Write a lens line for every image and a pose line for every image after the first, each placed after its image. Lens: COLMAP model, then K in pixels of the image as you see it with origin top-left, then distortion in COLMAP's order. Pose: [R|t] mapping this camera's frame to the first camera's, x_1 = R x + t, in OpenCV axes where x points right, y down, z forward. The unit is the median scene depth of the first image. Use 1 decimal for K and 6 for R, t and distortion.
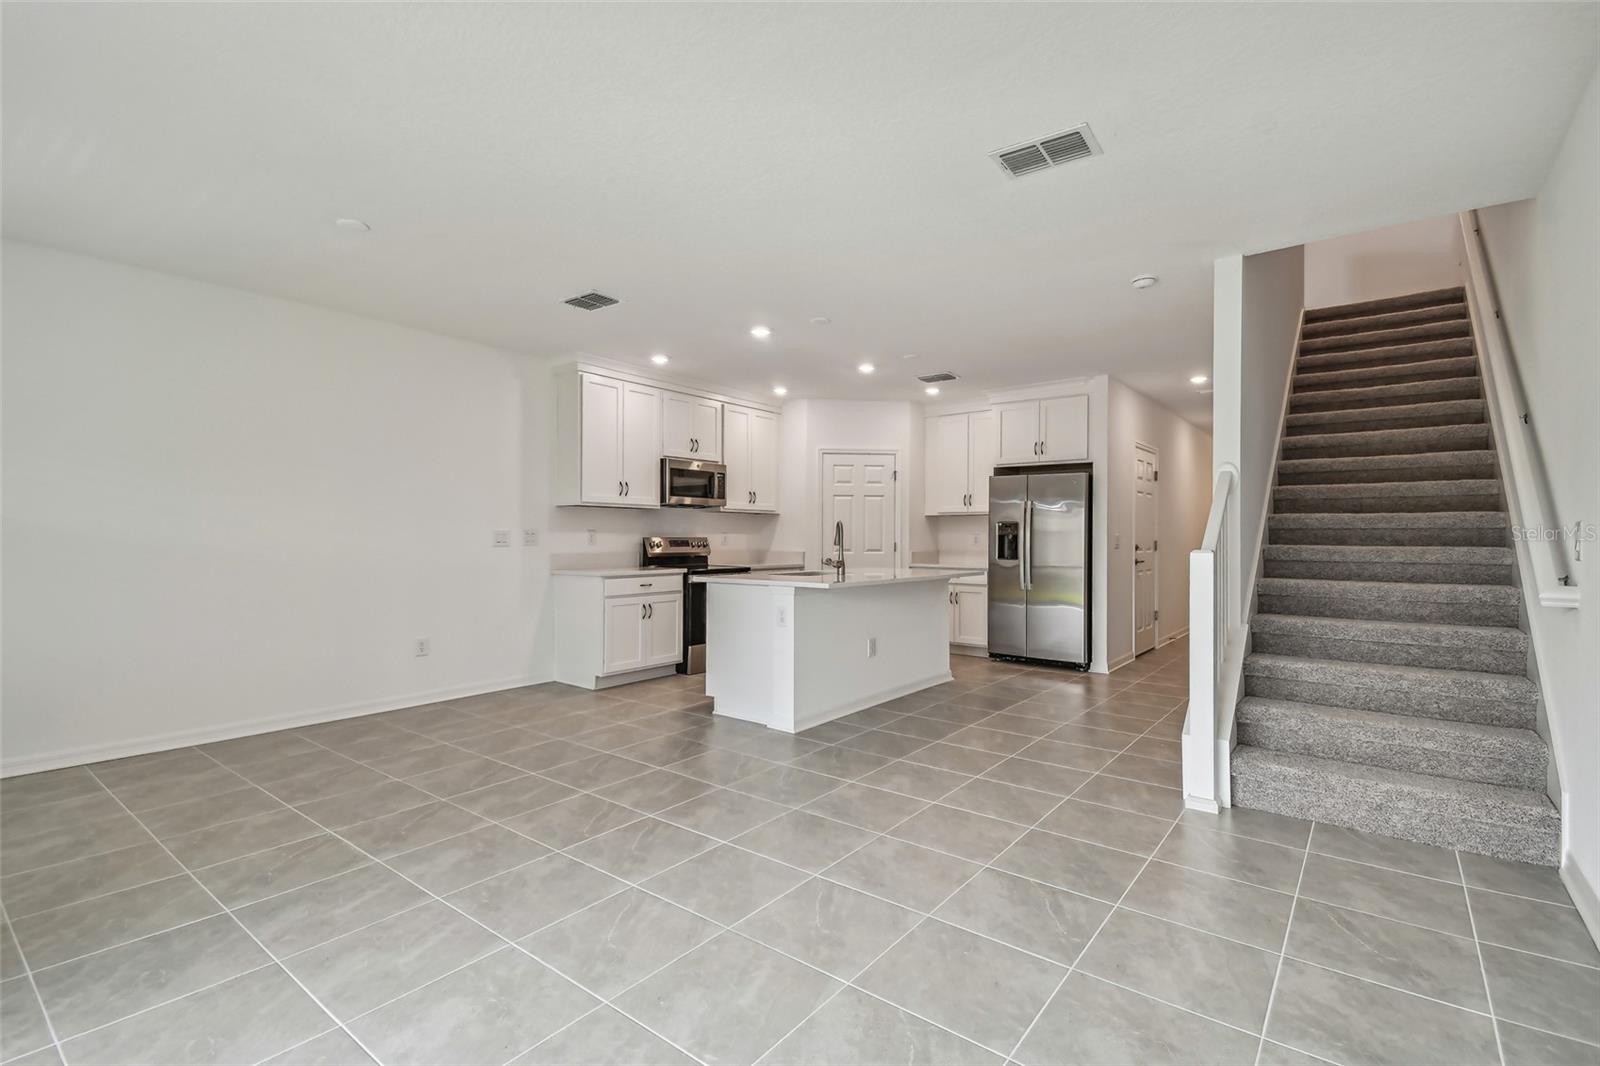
lens RADIAL K [[716.7, 0, 806.4], [0, 716.7, 537.2], [0, 0, 1]] dist [0.032684, -0.019076]
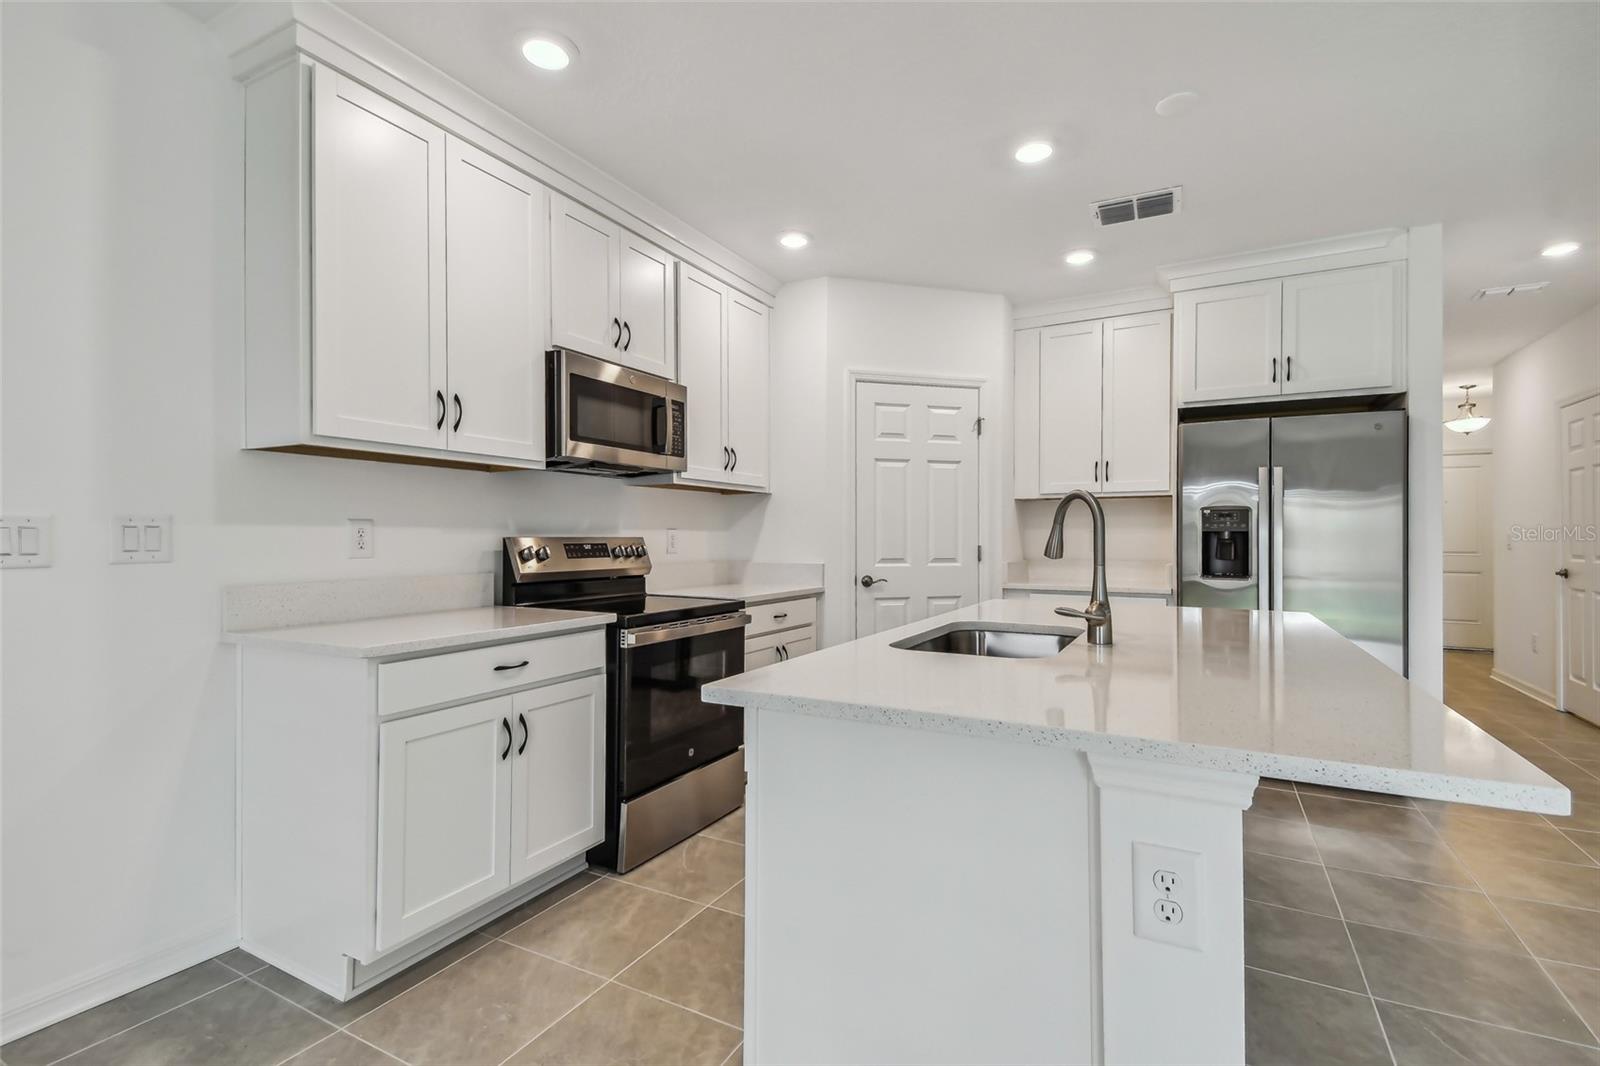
lens RADIAL K [[727.2, 0, 803.0], [0, 727.2, 534.8], [0, 0, 1]] dist [0.046359, -0.021252]
pose [[0.986183, -0.001463, 0.165654, -0.132685], [0.002012, 0.999993, -0.003143, 0.000434], [-0.165648, 0.003433, 0.986179, 0.580461]]
